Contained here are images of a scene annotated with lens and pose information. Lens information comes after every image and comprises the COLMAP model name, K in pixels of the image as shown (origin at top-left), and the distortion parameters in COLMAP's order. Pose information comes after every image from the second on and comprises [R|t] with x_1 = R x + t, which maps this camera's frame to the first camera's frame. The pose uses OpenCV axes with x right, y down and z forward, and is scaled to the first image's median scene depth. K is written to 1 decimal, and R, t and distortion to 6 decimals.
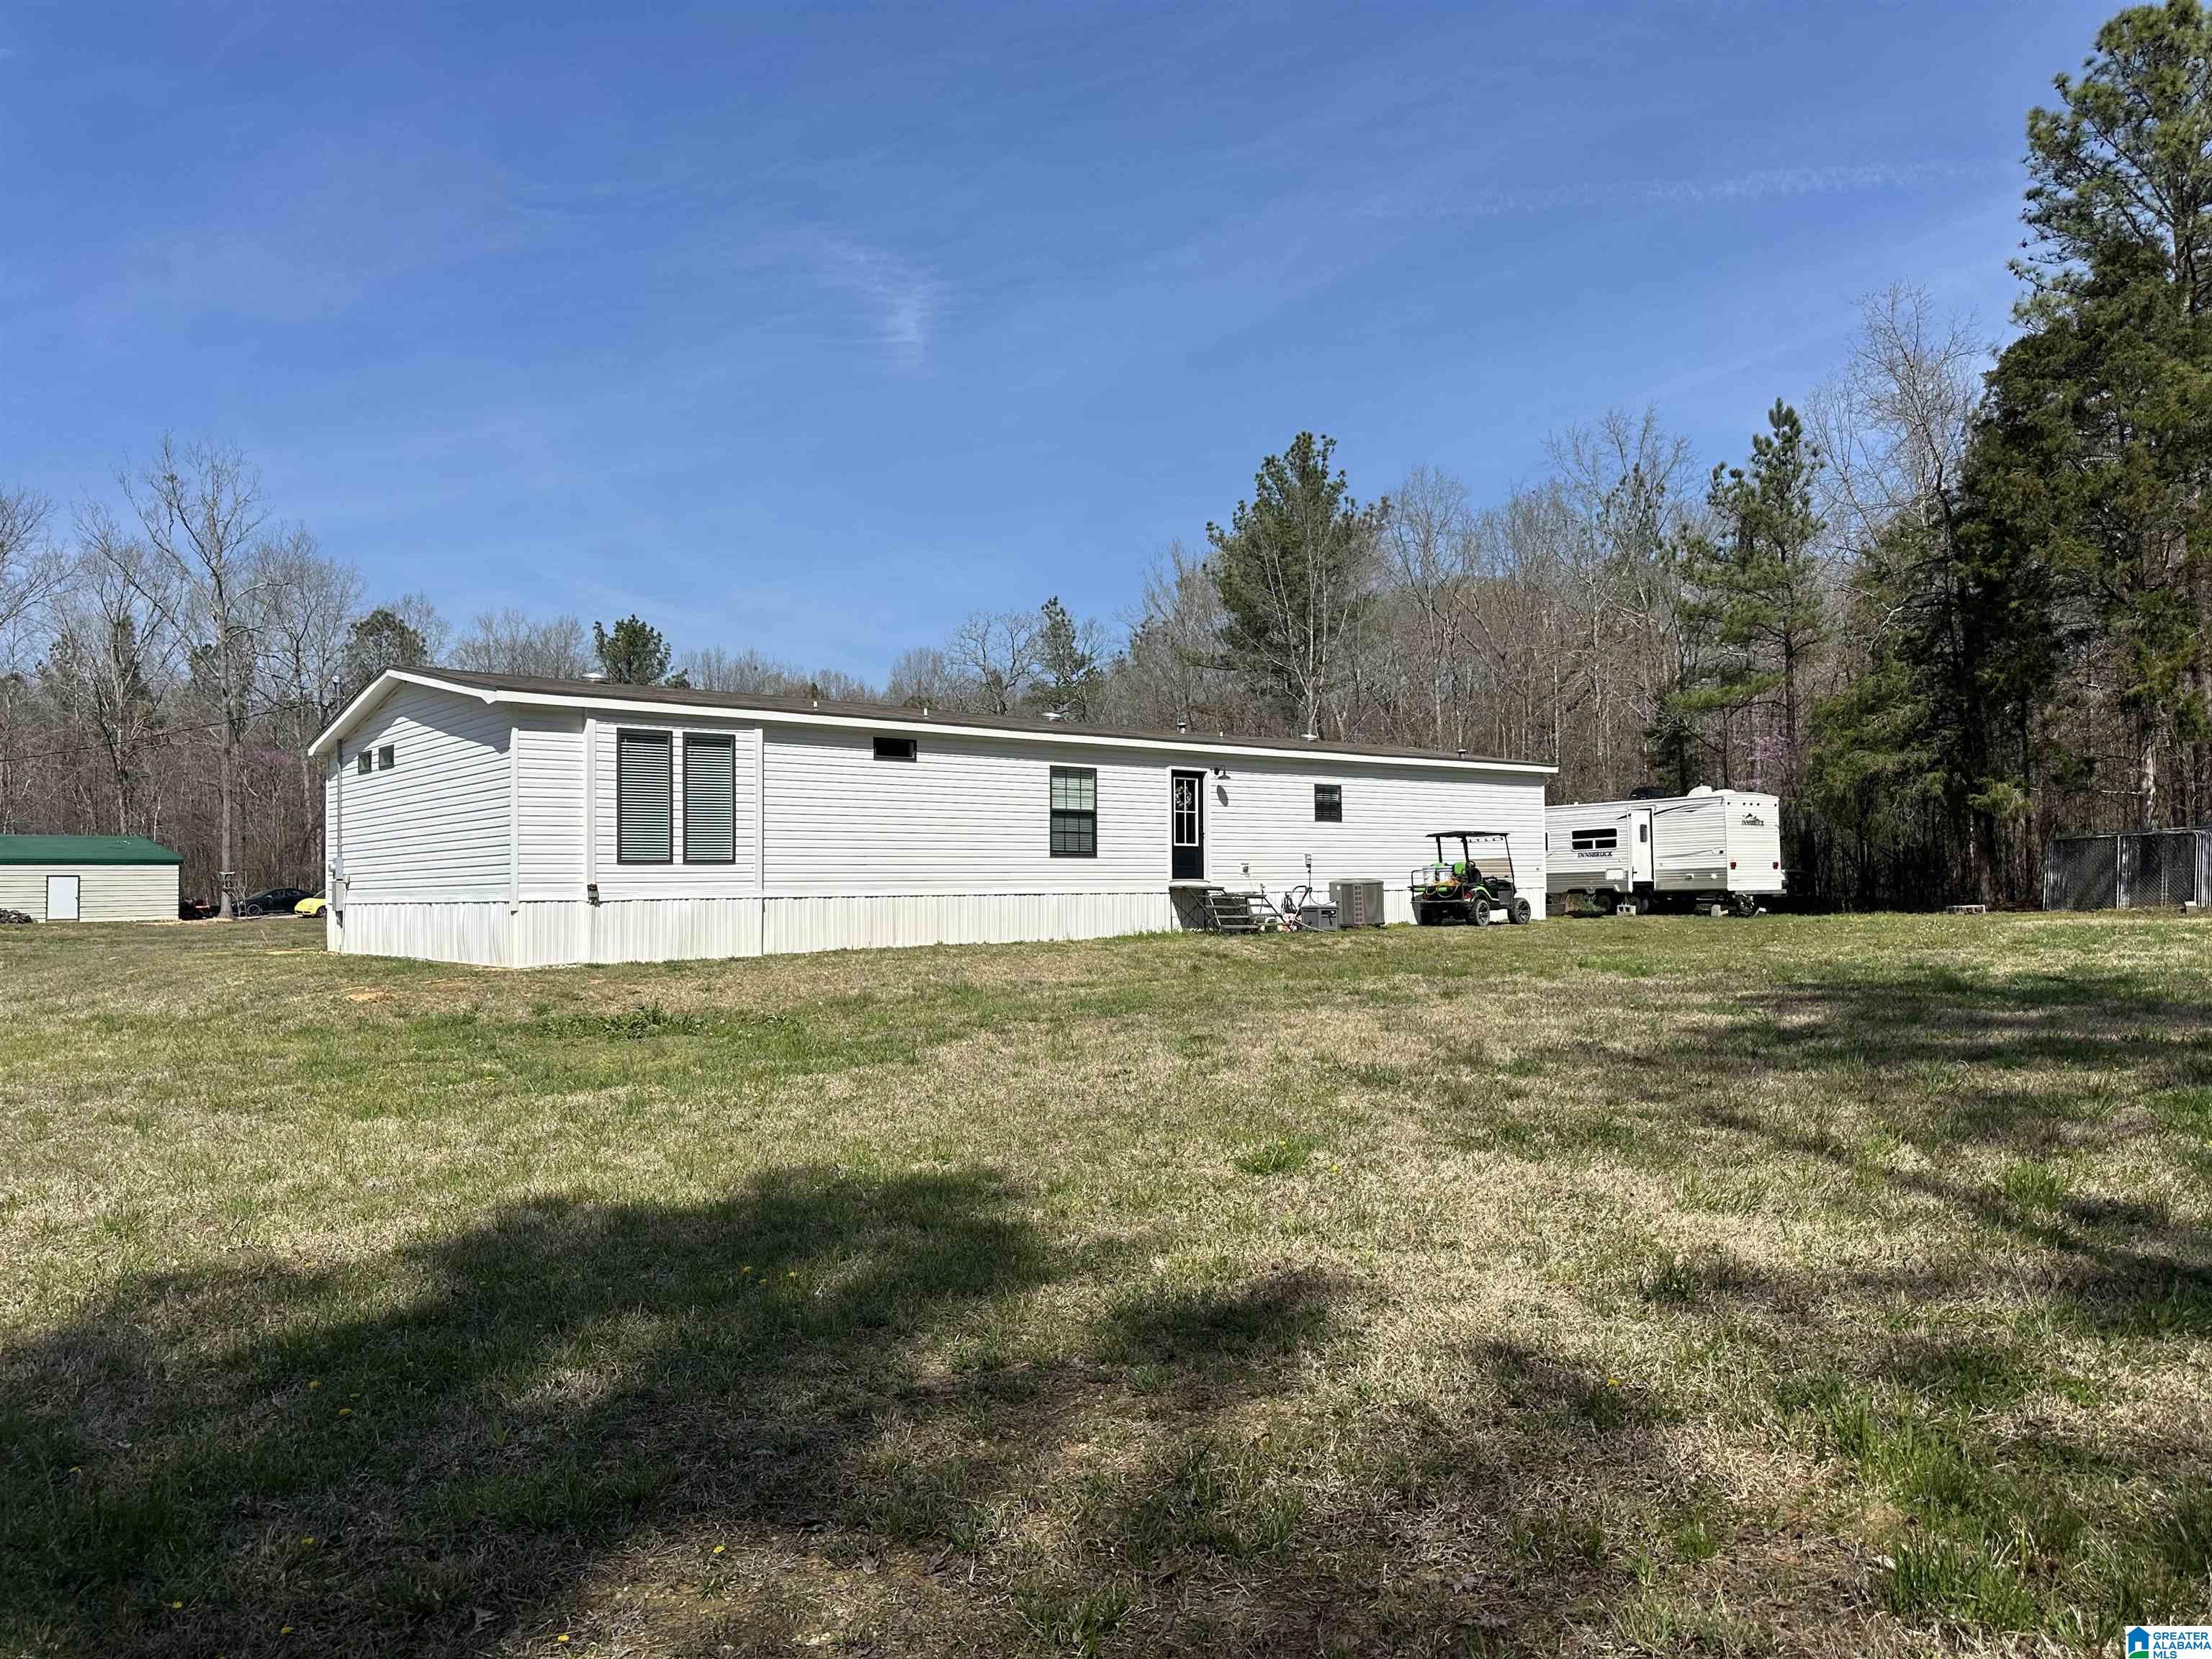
lens RADIAL K [[1541.5, 0, 1106.0], [0, 1541.5, 829.5], [0, 0, 1]] dist [0.099720, -0.100651]
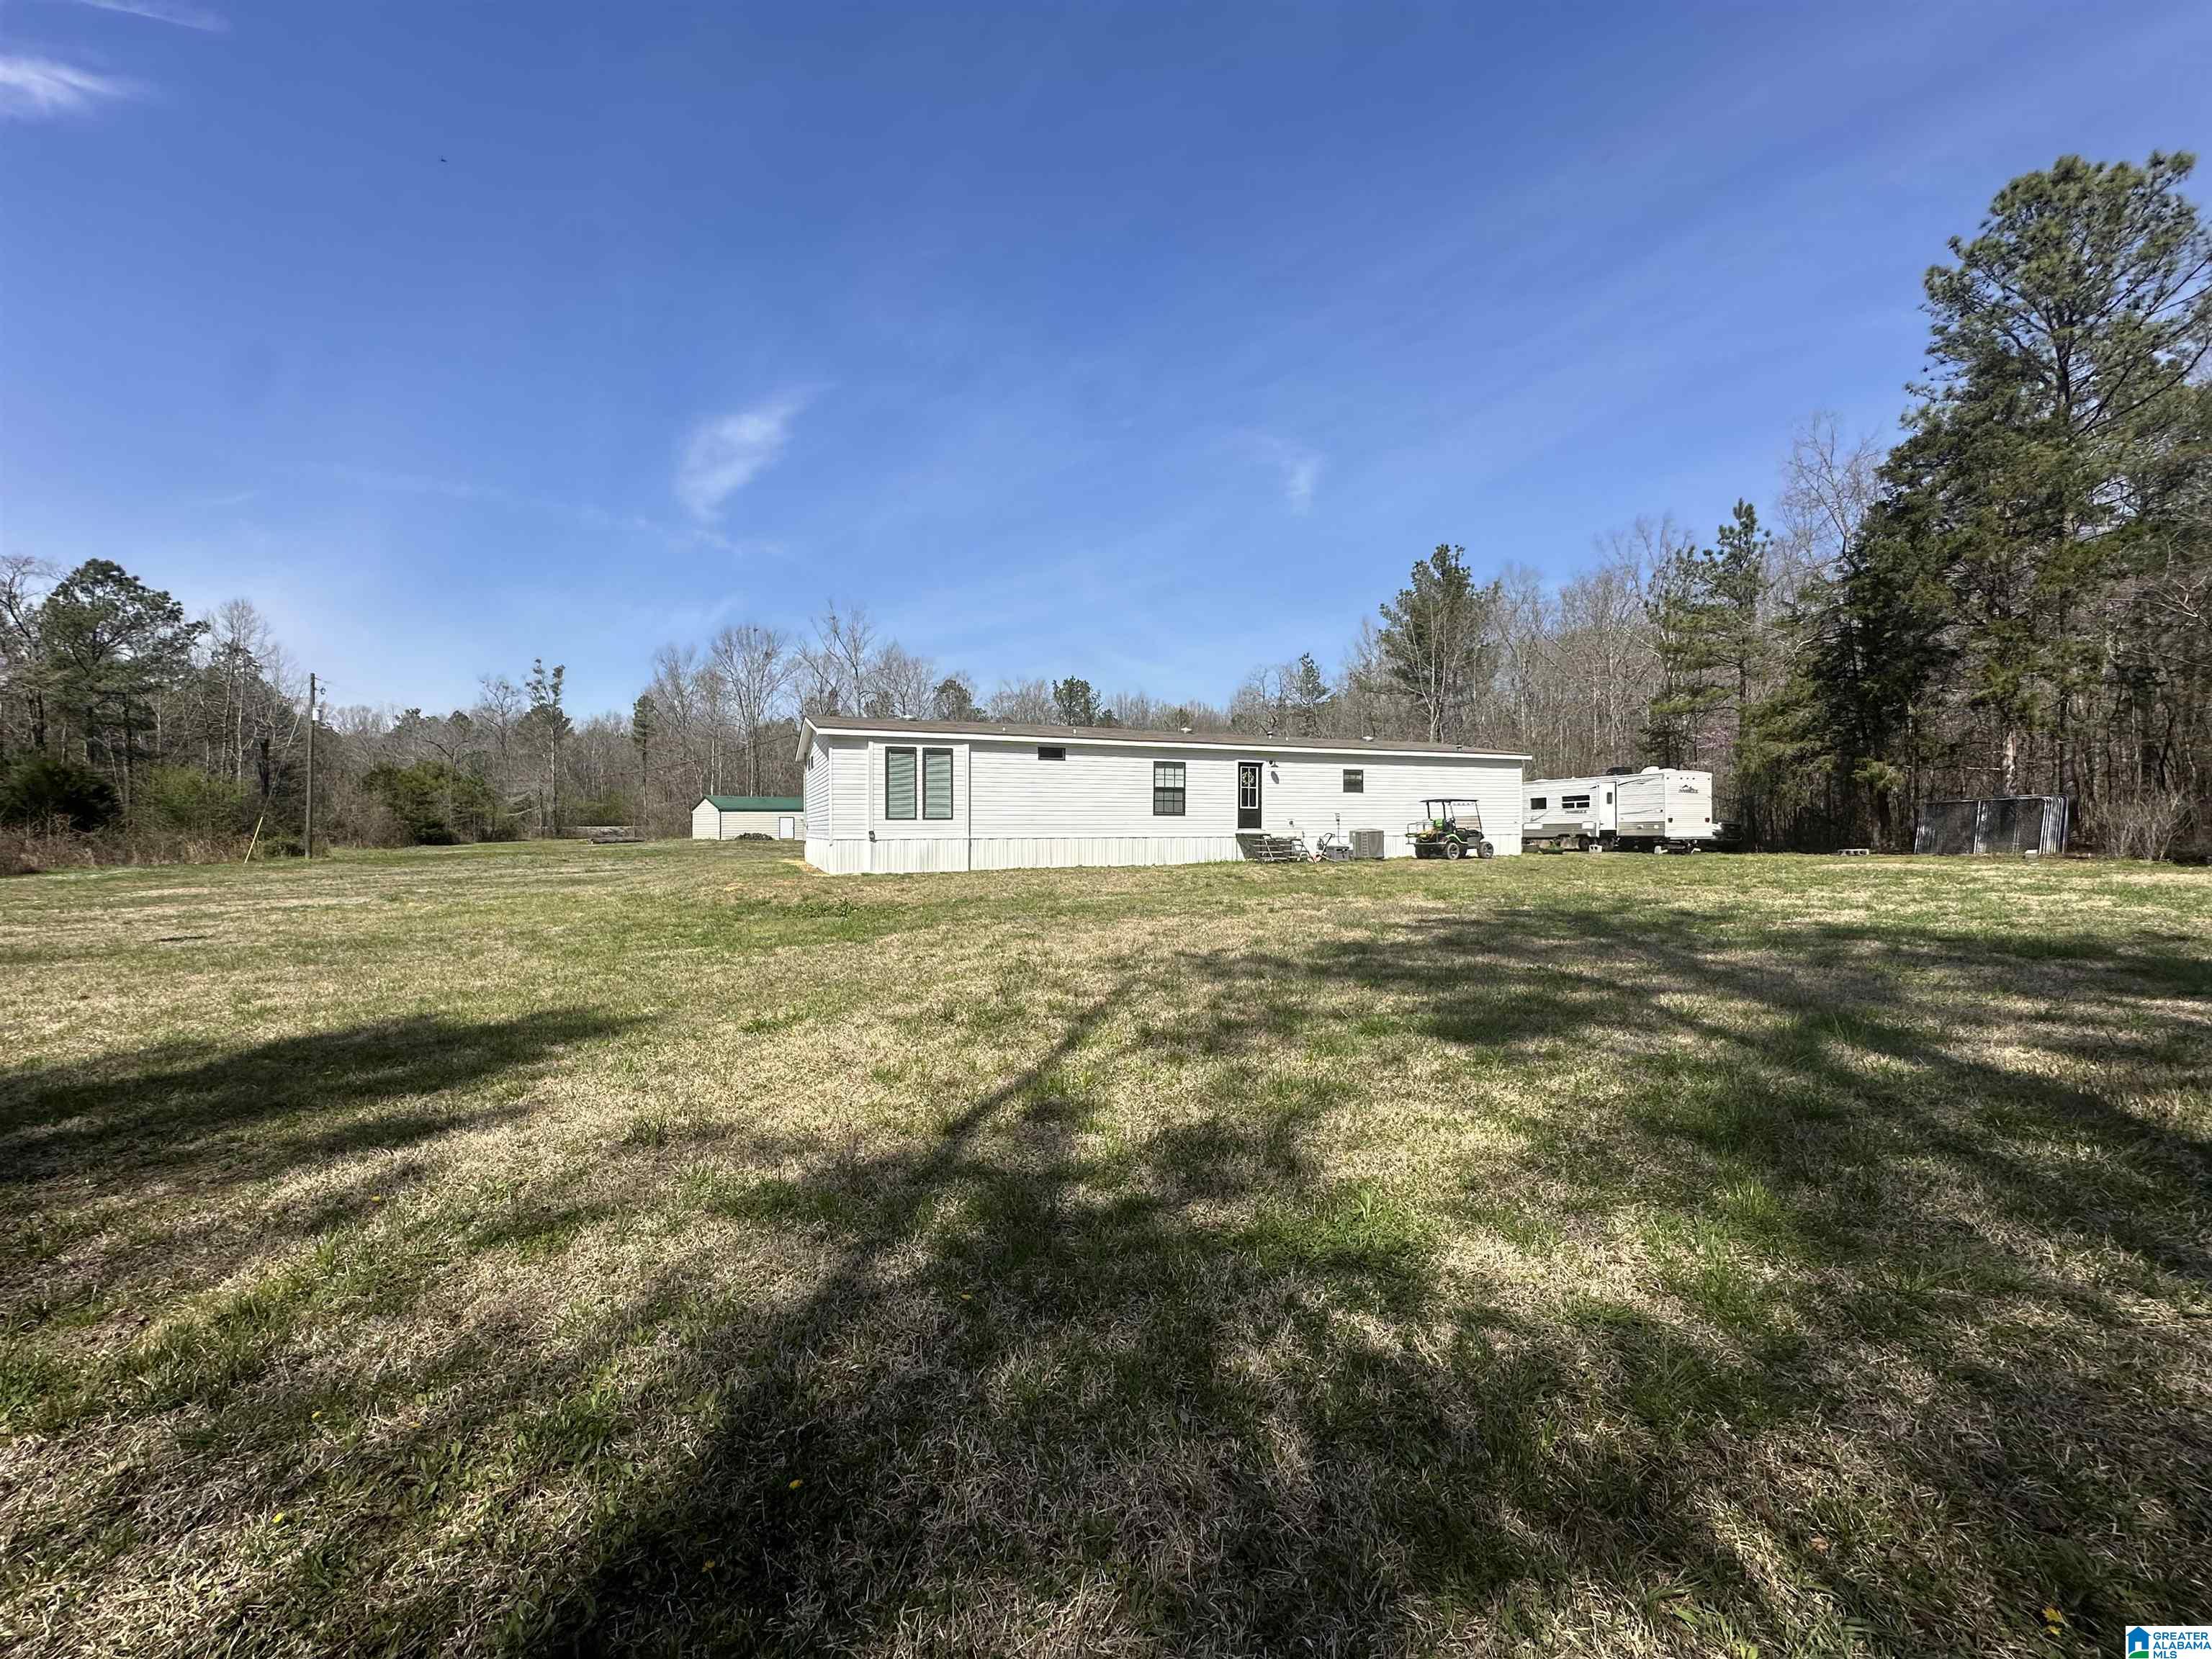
lens RADIAL K [[881.4, 0, 1106.0], [0, 881.4, 829.5], [0, 0, 1]] dist [-0.001222, 0.000231]
pose [[0.955036, 0.010158, -0.296315, 0.150237], [0.002941, 0.999039, 0.043727, -0.006793], [0.296474, -0.042632, 0.954089, 0.044702]]
